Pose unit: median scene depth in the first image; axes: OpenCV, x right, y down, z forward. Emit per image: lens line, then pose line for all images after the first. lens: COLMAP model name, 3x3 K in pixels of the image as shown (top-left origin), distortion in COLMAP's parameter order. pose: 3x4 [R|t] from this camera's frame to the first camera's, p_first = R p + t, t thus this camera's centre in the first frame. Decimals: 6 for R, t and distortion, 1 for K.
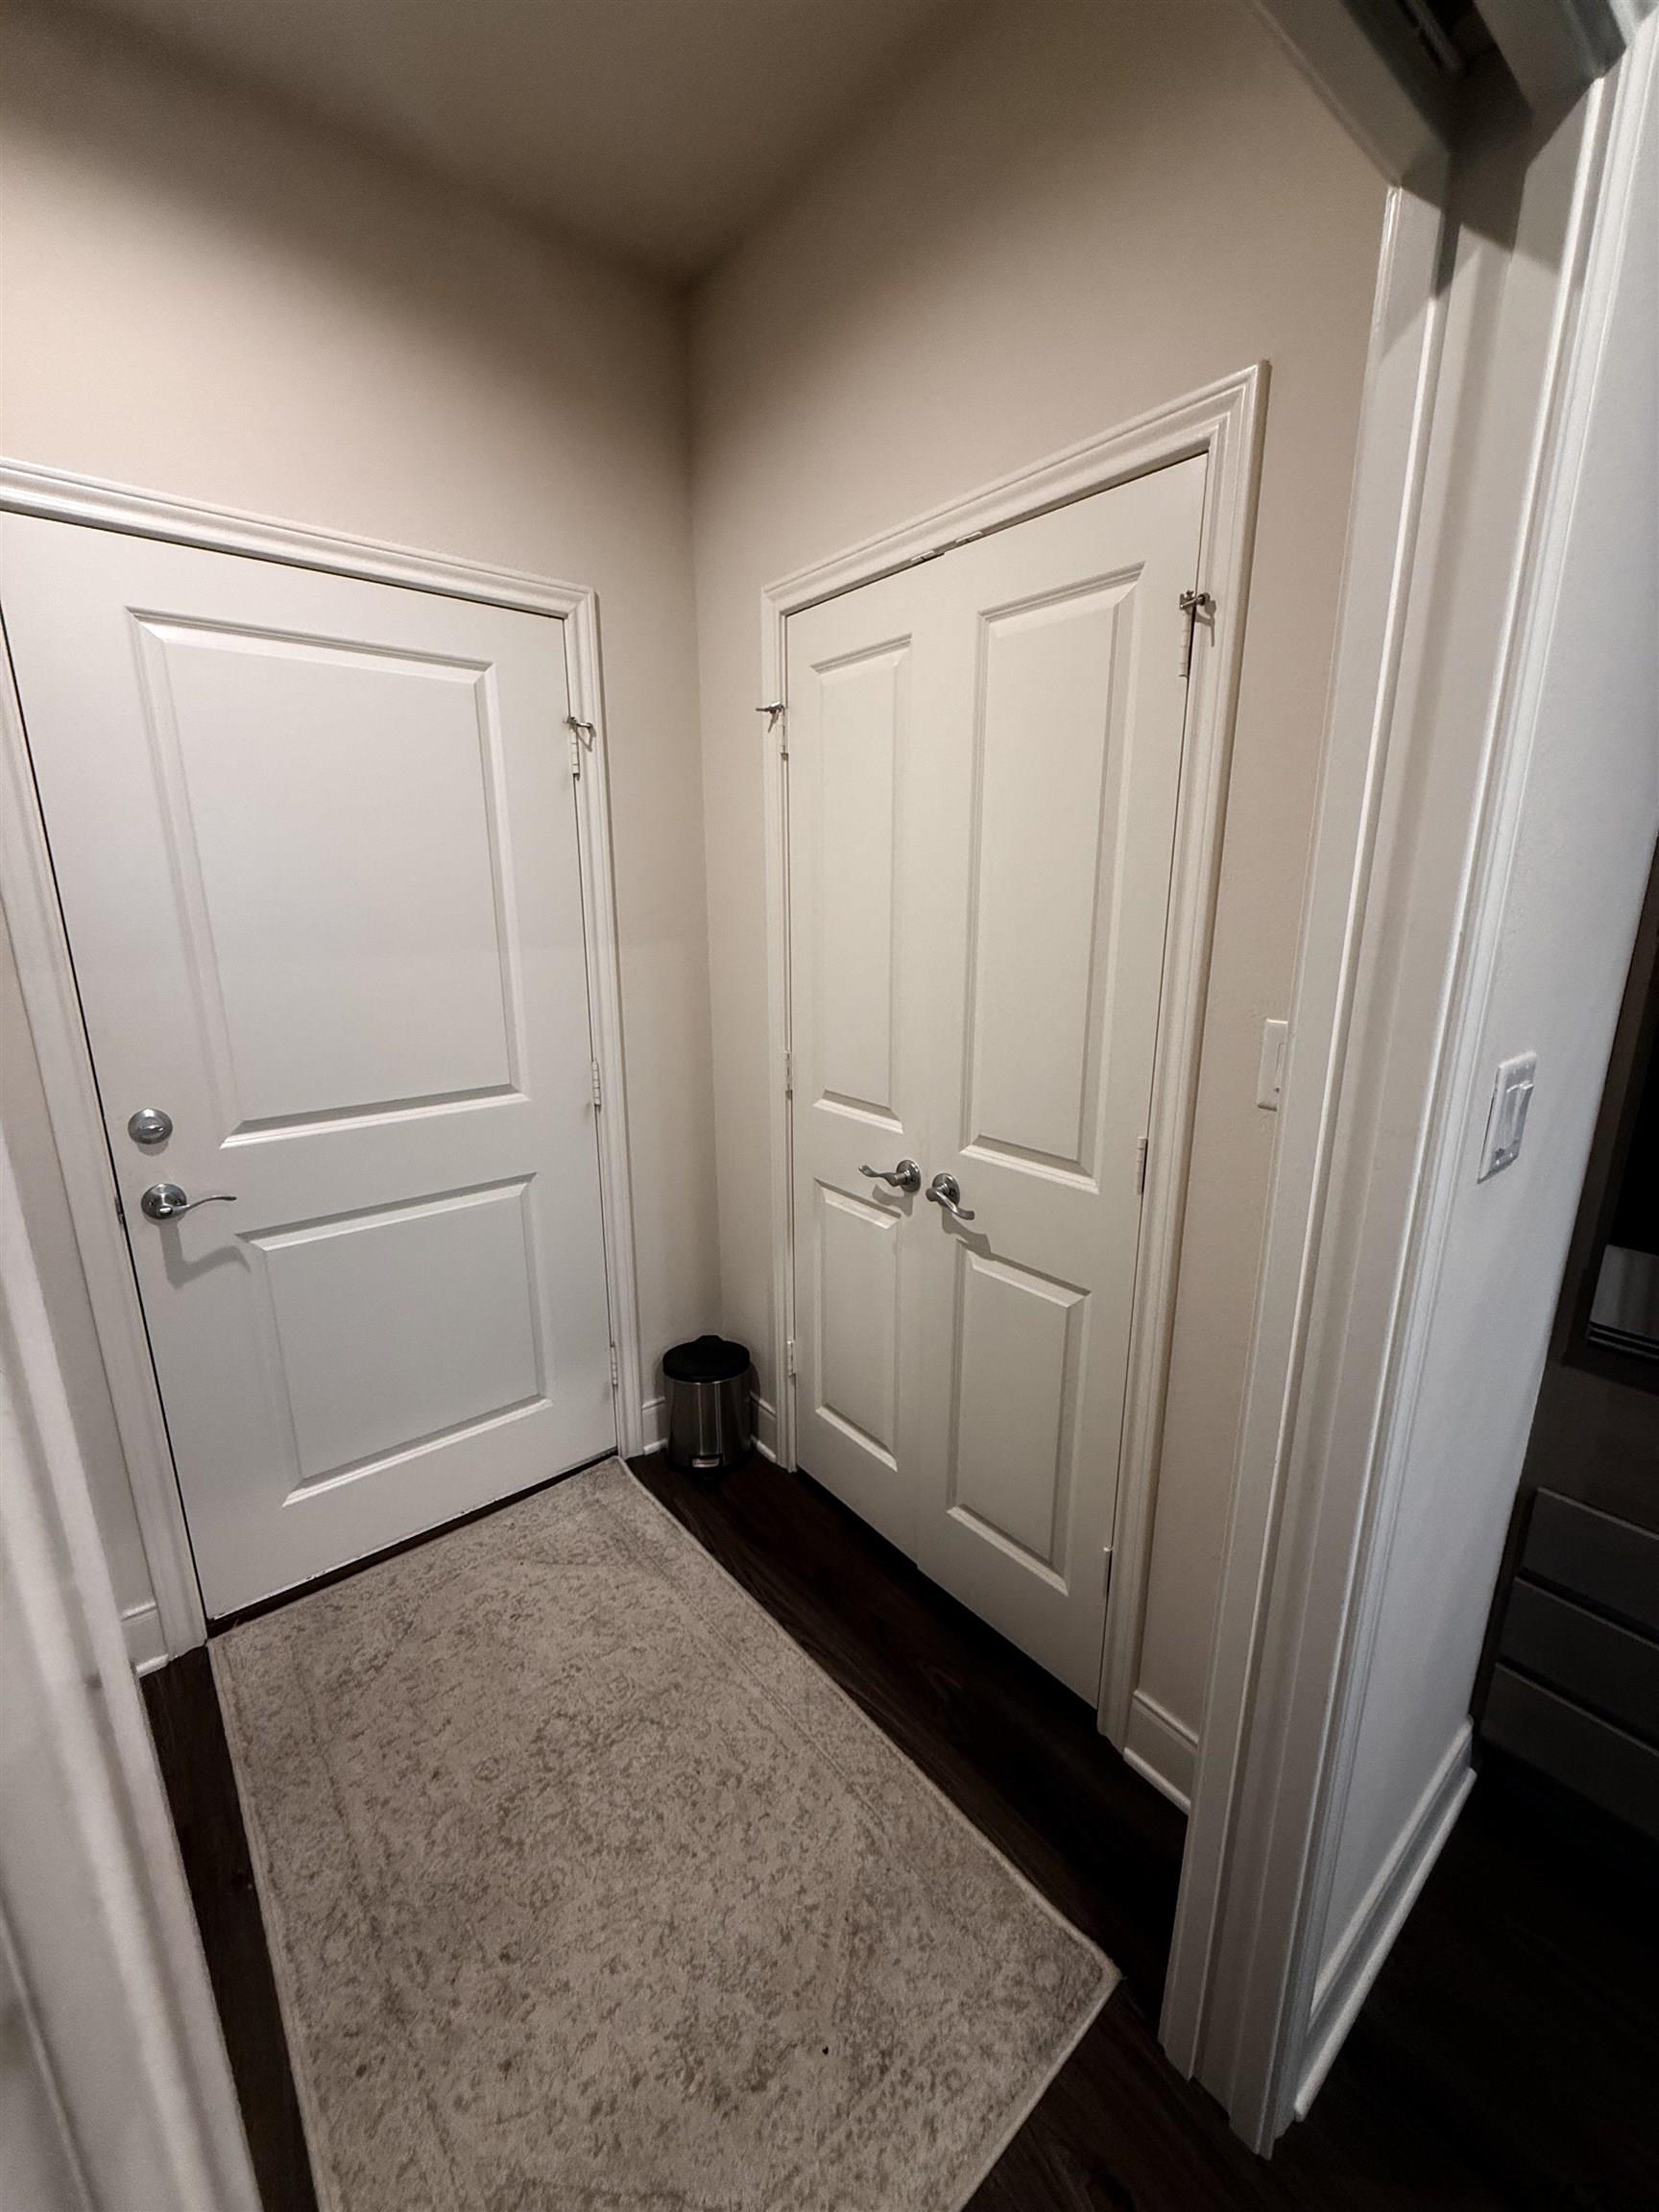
lens RADIAL K [[886.0, 0, 832.8], [0, 886.0, 1110.0], [0, 0, 1]] dist [0.006422, -0.000722]
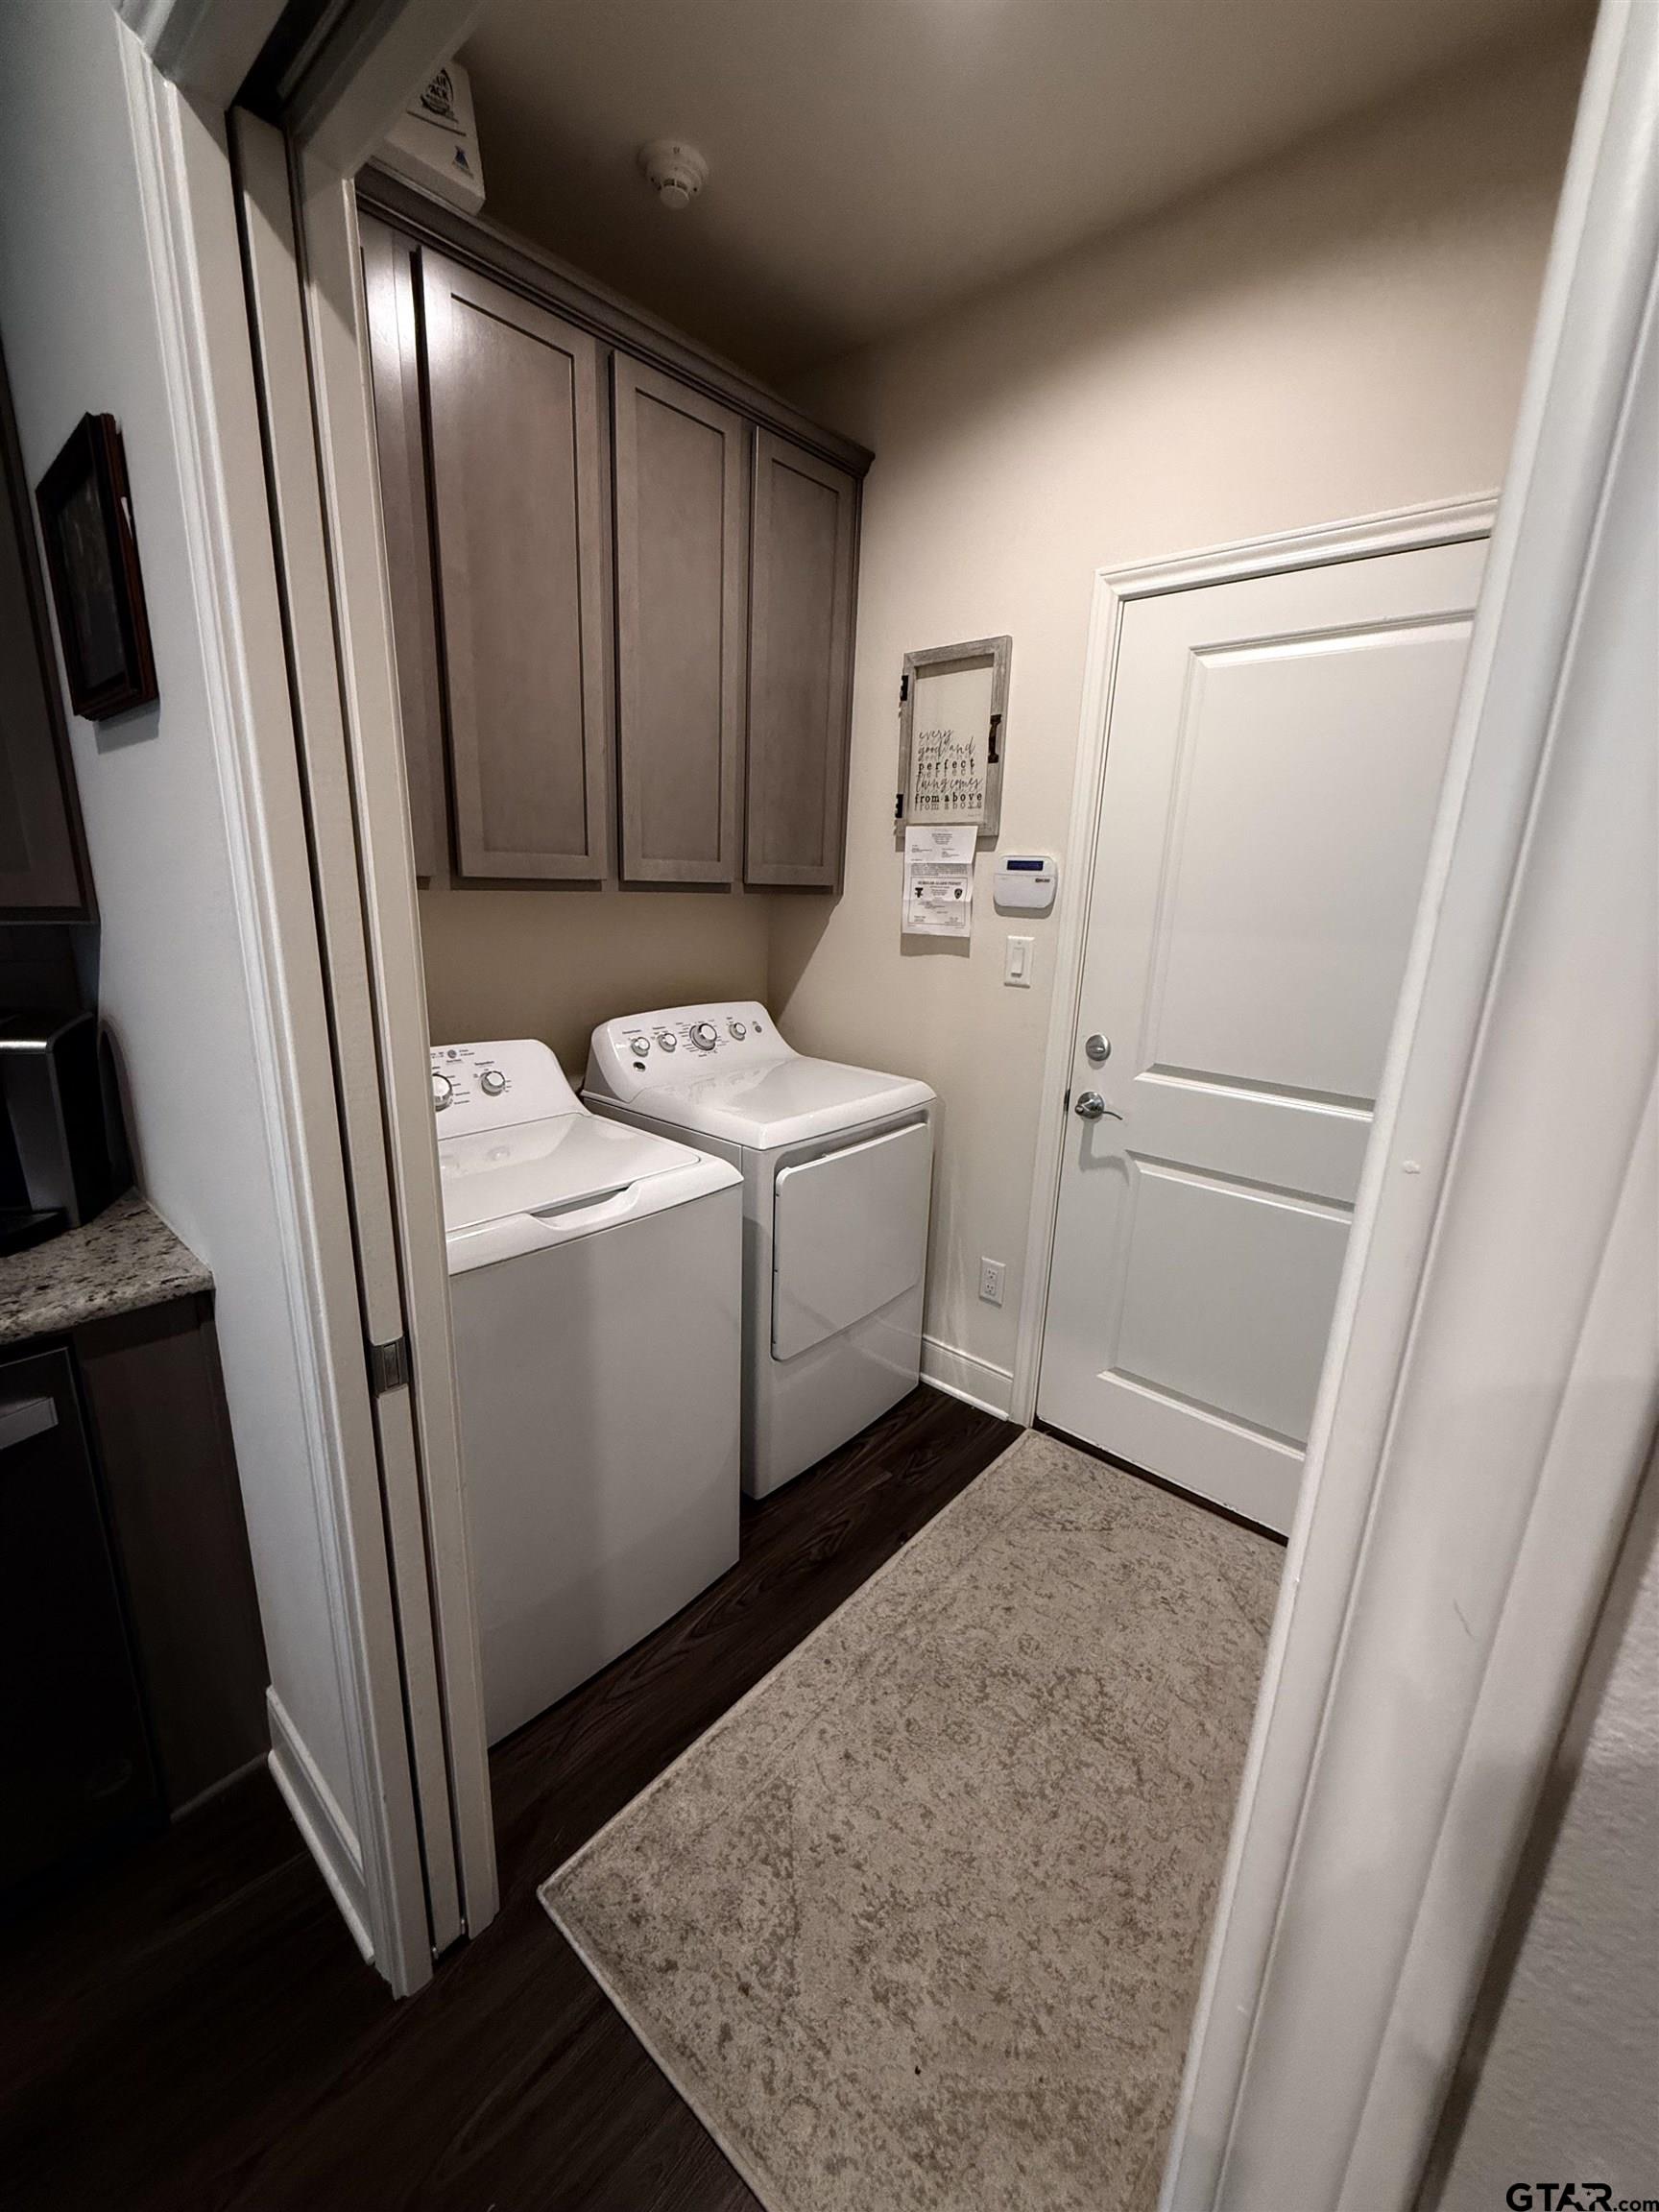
lens RADIAL K [[886.0, 0, 829.0], [0, 886.0, 1112.4], [0, 0, 1]] dist [0.006422, -0.000722]
pose [[0.158161, 0.266817, -0.950681, 0.496001], [-0.279426, 0.935538, 0.216080, -0.070697], [0.947051, 0.231469, 0.222521, 0.371781]]
